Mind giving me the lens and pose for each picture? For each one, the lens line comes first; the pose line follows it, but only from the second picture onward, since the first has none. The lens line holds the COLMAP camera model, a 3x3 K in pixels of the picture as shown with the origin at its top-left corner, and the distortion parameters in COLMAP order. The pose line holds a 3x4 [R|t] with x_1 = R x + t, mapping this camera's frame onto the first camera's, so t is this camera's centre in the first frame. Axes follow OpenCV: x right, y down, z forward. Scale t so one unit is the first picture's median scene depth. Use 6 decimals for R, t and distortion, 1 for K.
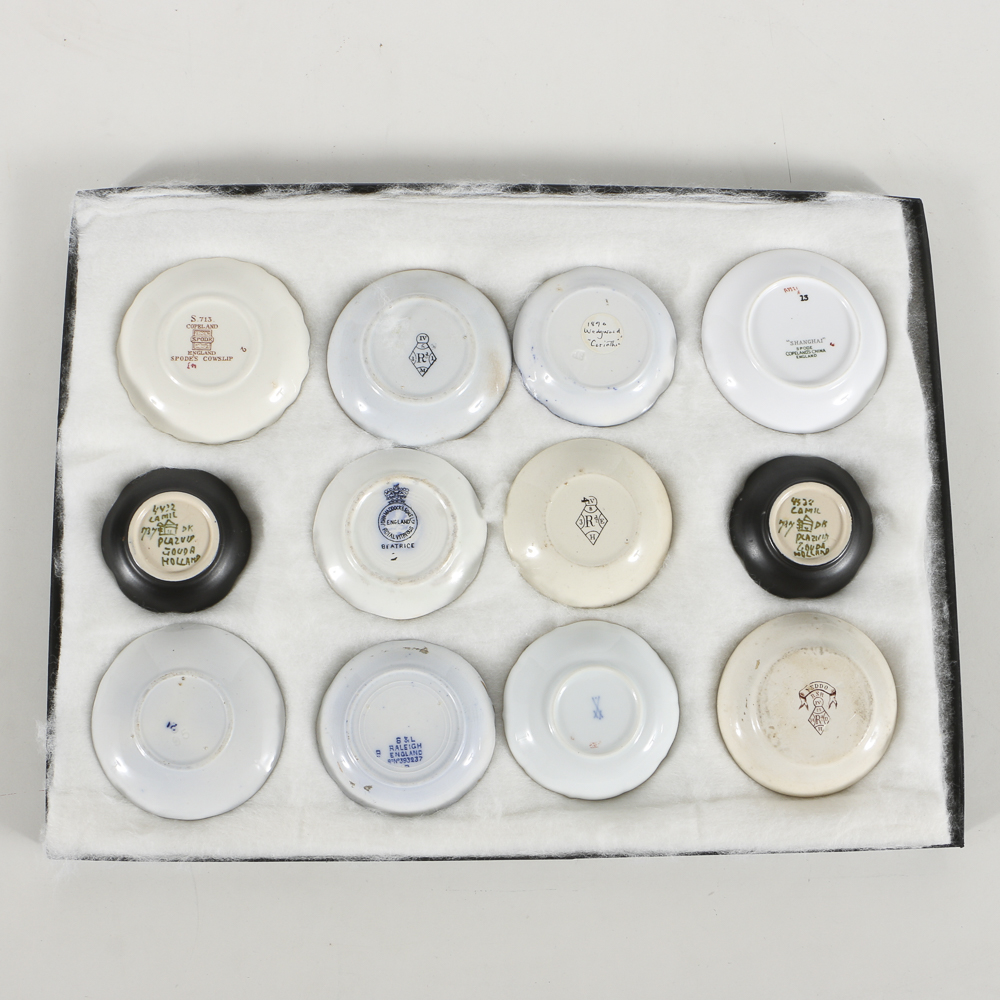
lens RADIAL K [[1336.1, 0, 497.2], [0, 1336.1, 498.3], [0, 0, 1]] dist [-0.167764, 0.000000]
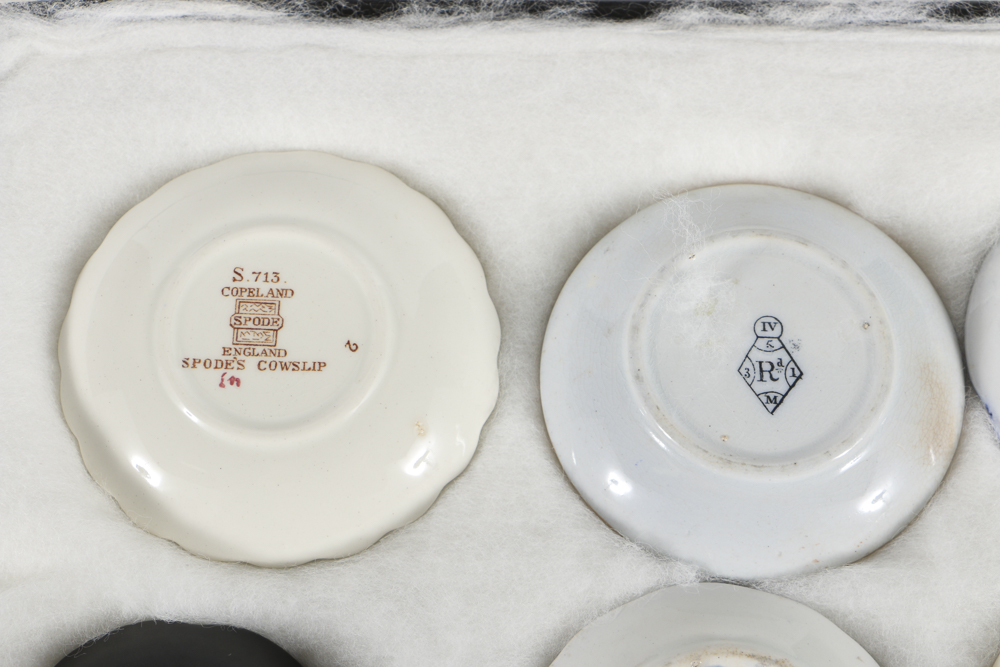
lens RADIAL K [[1728.2, 0, 498.5], [0, 1728.2, 327.6], [0, 0, 1]] dist [-0.018222, 0.000000]
pose [[0.998033, 0.006512, -0.062355, -0.106400], [-0.018908, 0.979543, -0.200346, -0.006175], [0.059775, 0.201131, 0.977739, 0.441370]]
